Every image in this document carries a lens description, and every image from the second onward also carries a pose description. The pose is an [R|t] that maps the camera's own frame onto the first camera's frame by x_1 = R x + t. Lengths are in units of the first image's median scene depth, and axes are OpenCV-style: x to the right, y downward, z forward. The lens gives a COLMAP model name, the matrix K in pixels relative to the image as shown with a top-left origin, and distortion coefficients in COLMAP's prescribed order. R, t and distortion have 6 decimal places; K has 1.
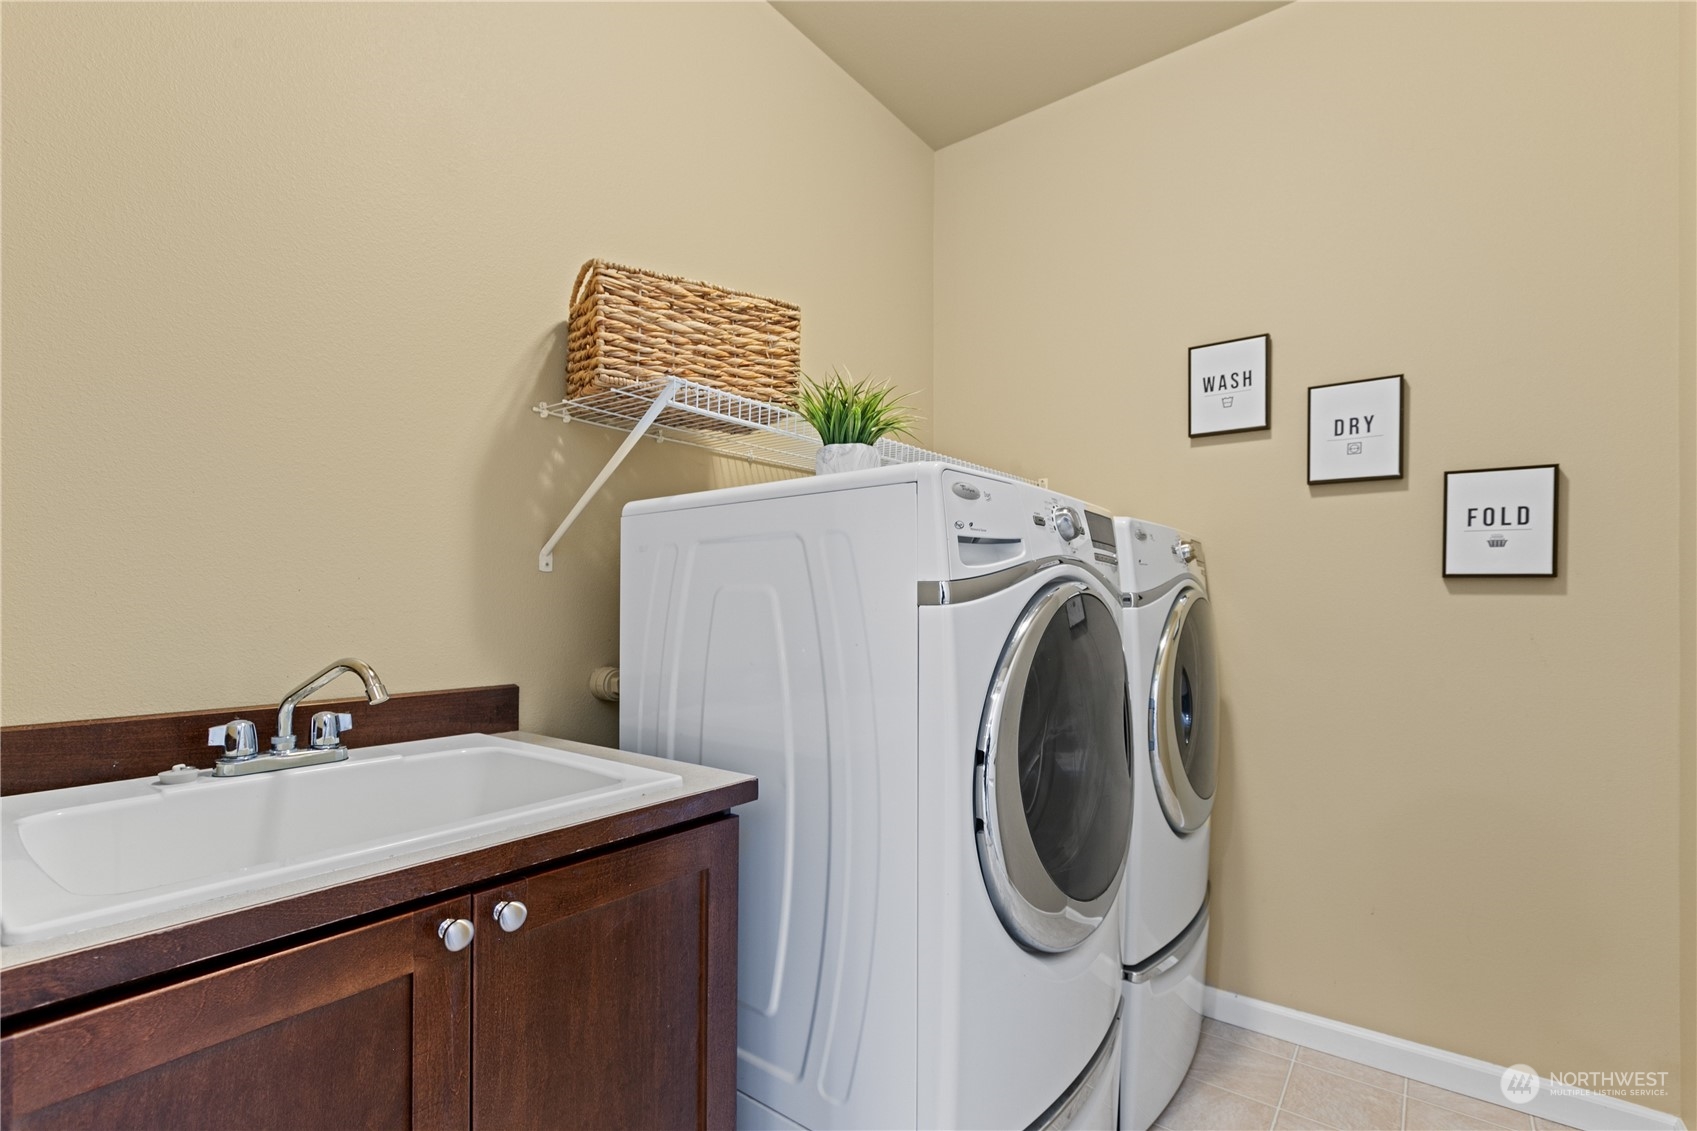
lens RADIAL K [[768.6, 0, 848.6], [0, 768.6, 578.7], [0, 0, 1]] dist [0.002167, -0.000270]
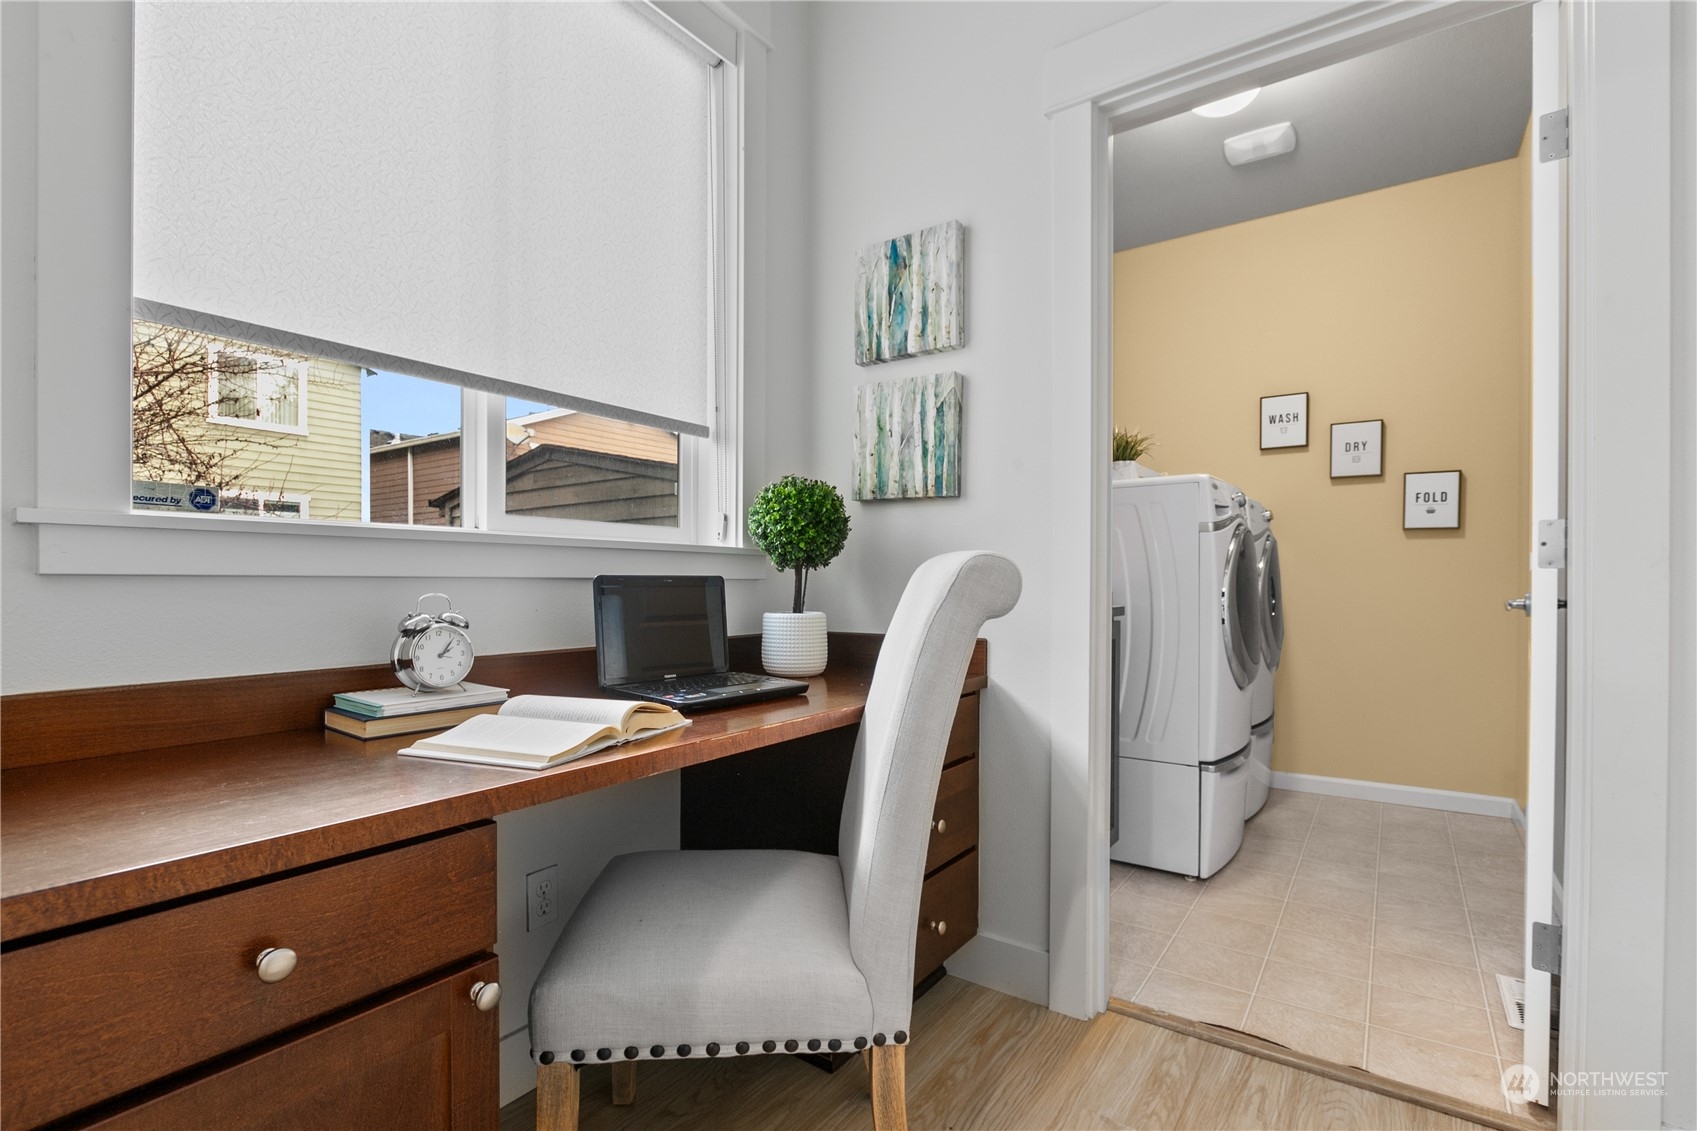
lens RADIAL K [[798.5, 0, 847.4], [0, 798.5, 572.1], [0, 0, 1]] dist [-0.002414, -0.000056]
pose [[0.998650, -0.002678, 0.051881, -0.630243], [0.001916, 0.999890, 0.014739, 0.065080], [-0.051915, -0.014619, 0.998545, -0.806844]]
